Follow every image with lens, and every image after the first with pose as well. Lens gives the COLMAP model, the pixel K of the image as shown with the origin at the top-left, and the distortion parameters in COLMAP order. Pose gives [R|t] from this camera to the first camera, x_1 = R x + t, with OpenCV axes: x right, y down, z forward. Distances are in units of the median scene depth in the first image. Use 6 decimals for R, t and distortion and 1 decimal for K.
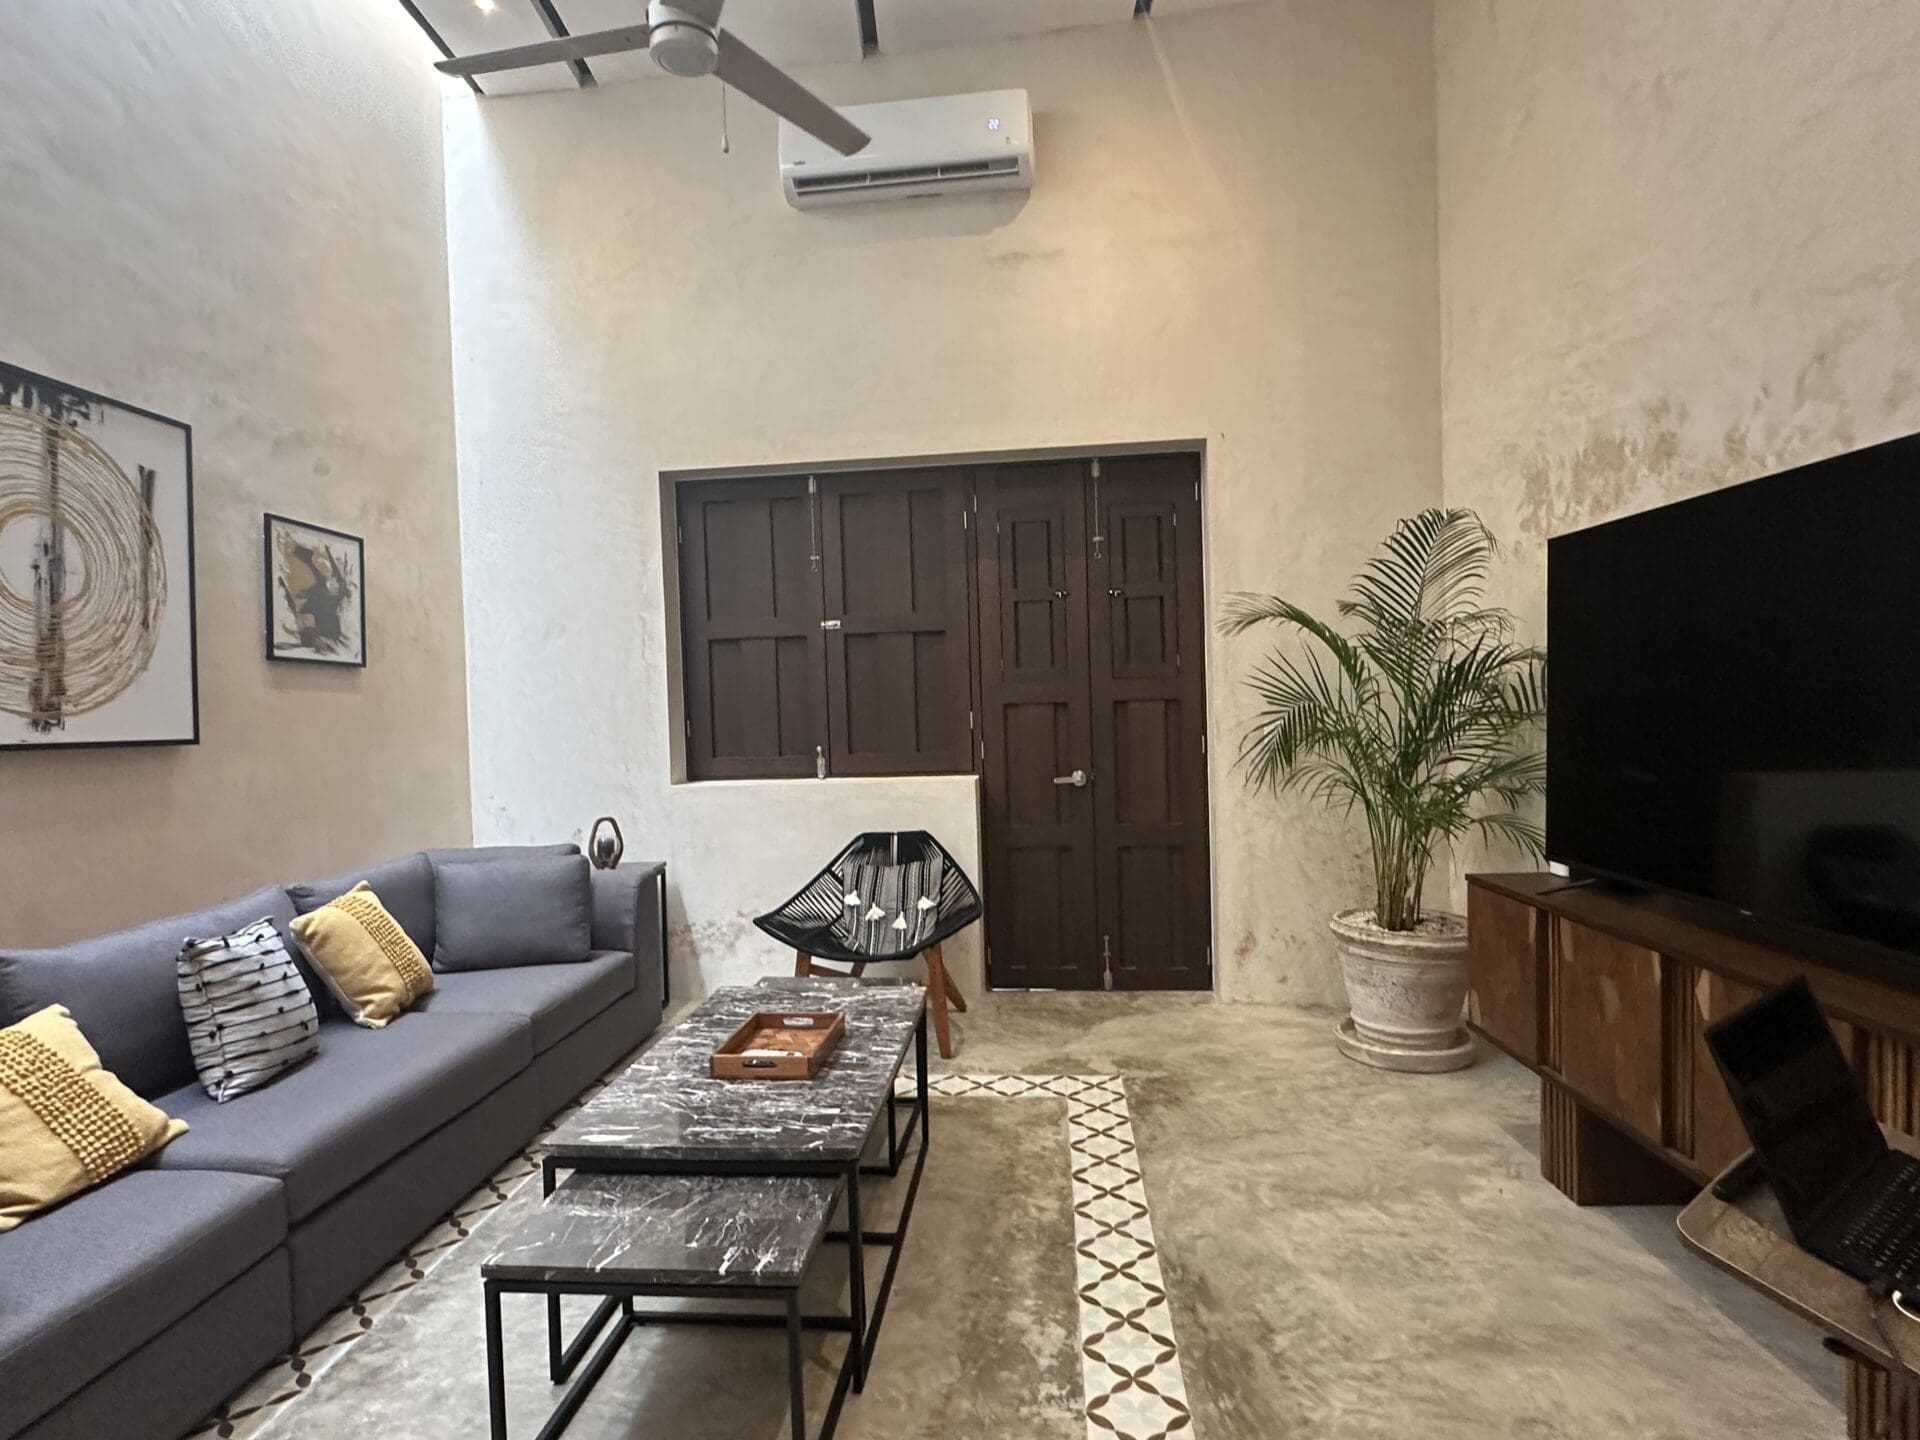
lens RADIAL K [[1052.1, 0, 960.0], [0, 1052.1, 720.0], [0, 0, 1]] dist [-0.000599, -0.000269]
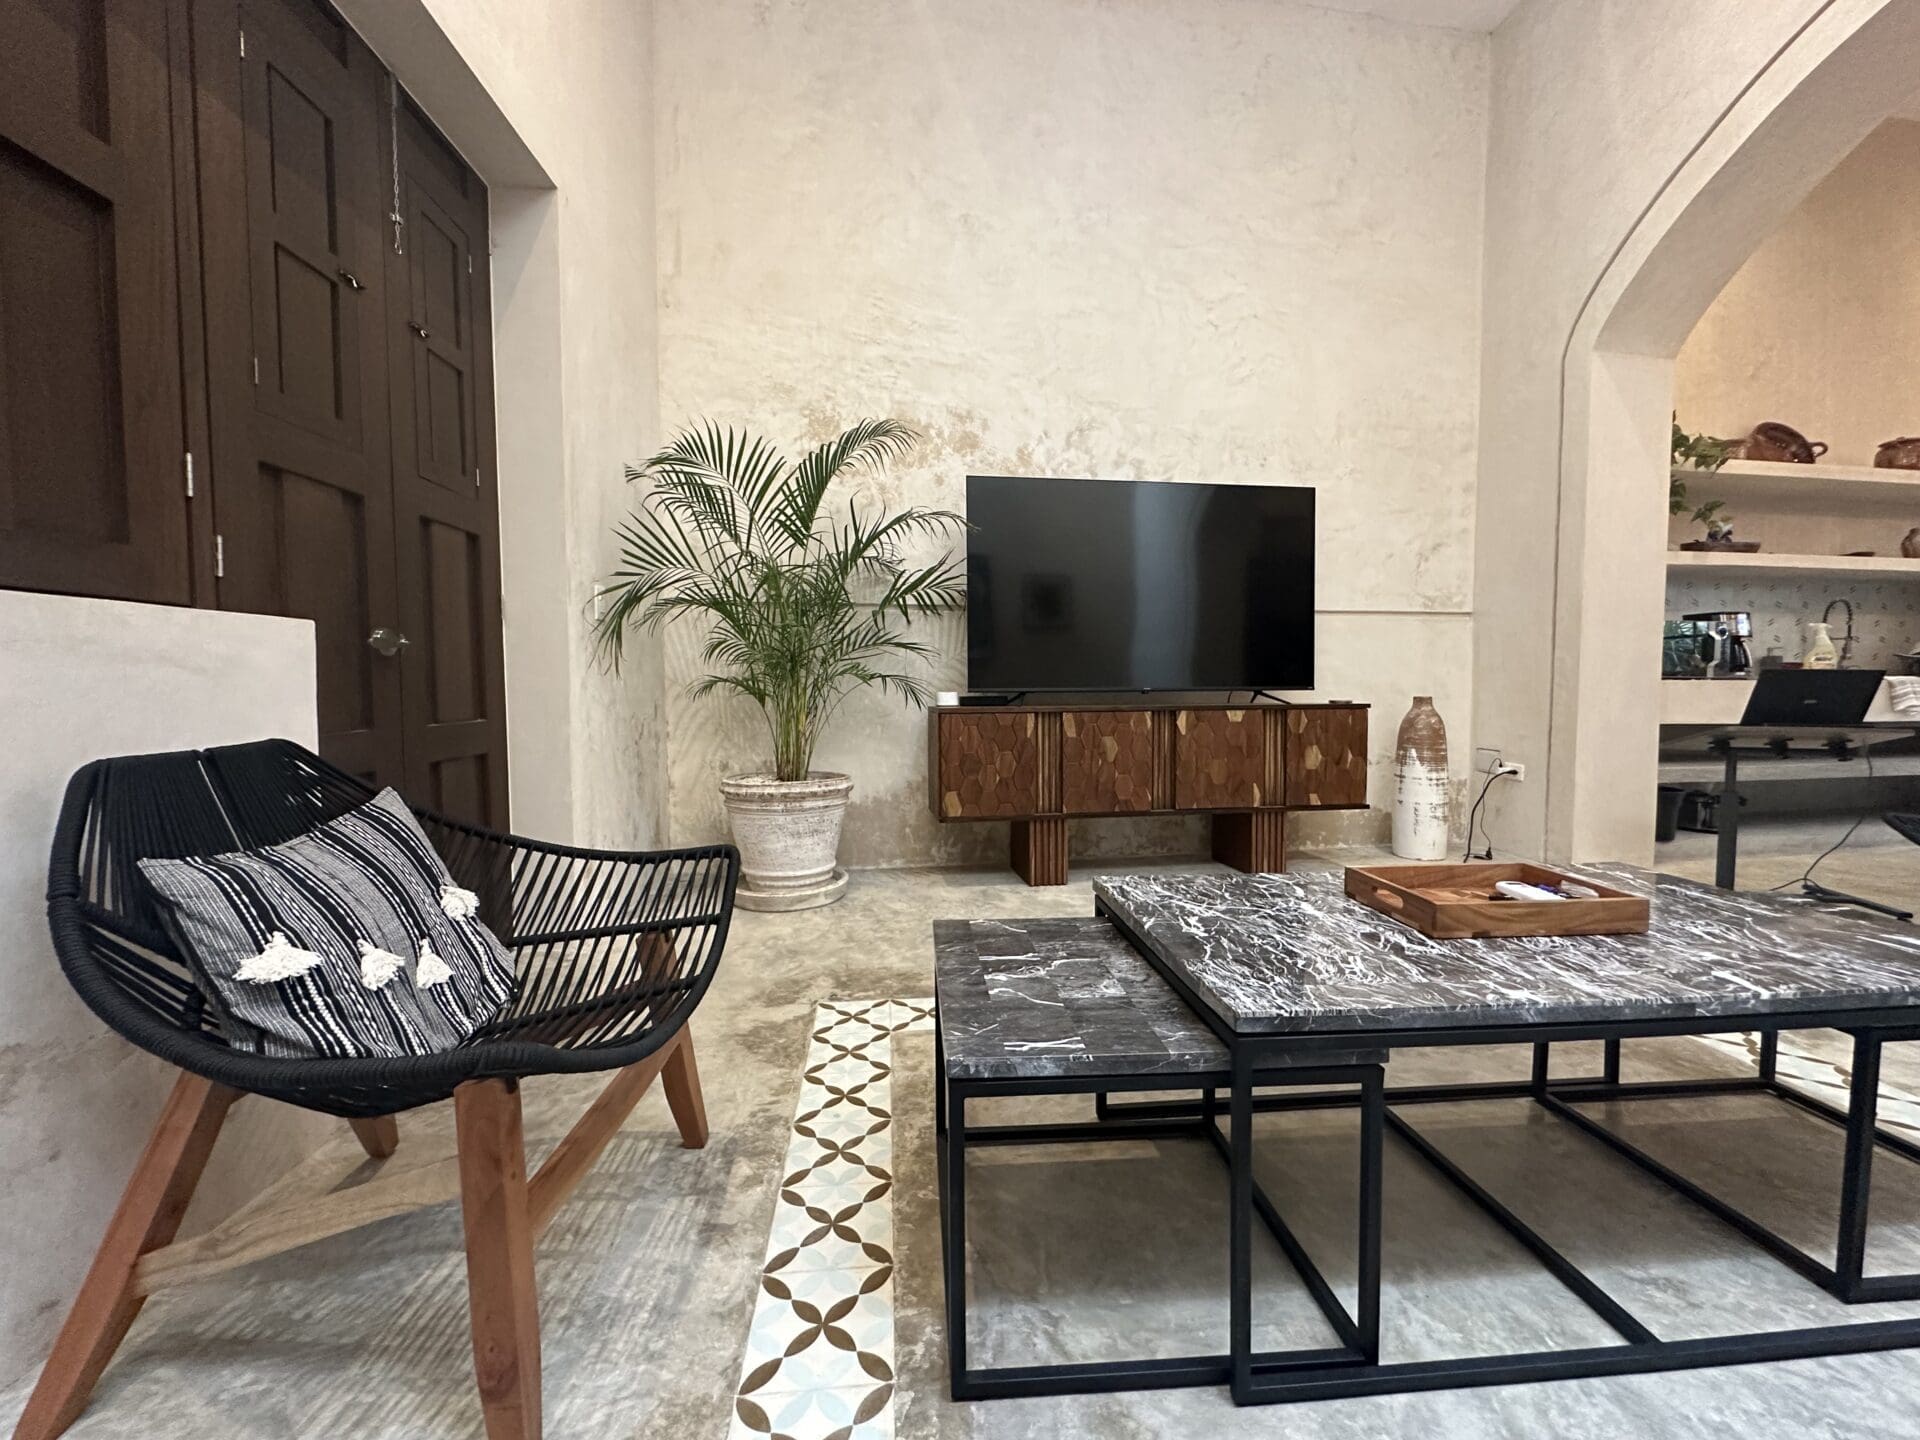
lens RADIAL K [[770.4, 0, 952.8], [0, 770.4, 722.2], [0, 0, 1]] dist [-0.000390, 0.000121]
pose [[-0.177381, -0.019753, 0.983944, -0.529211], [0.029662, 0.999237, 0.025407, 0.152123], [-0.983695, 0.033692, -0.176660, 1.261138]]
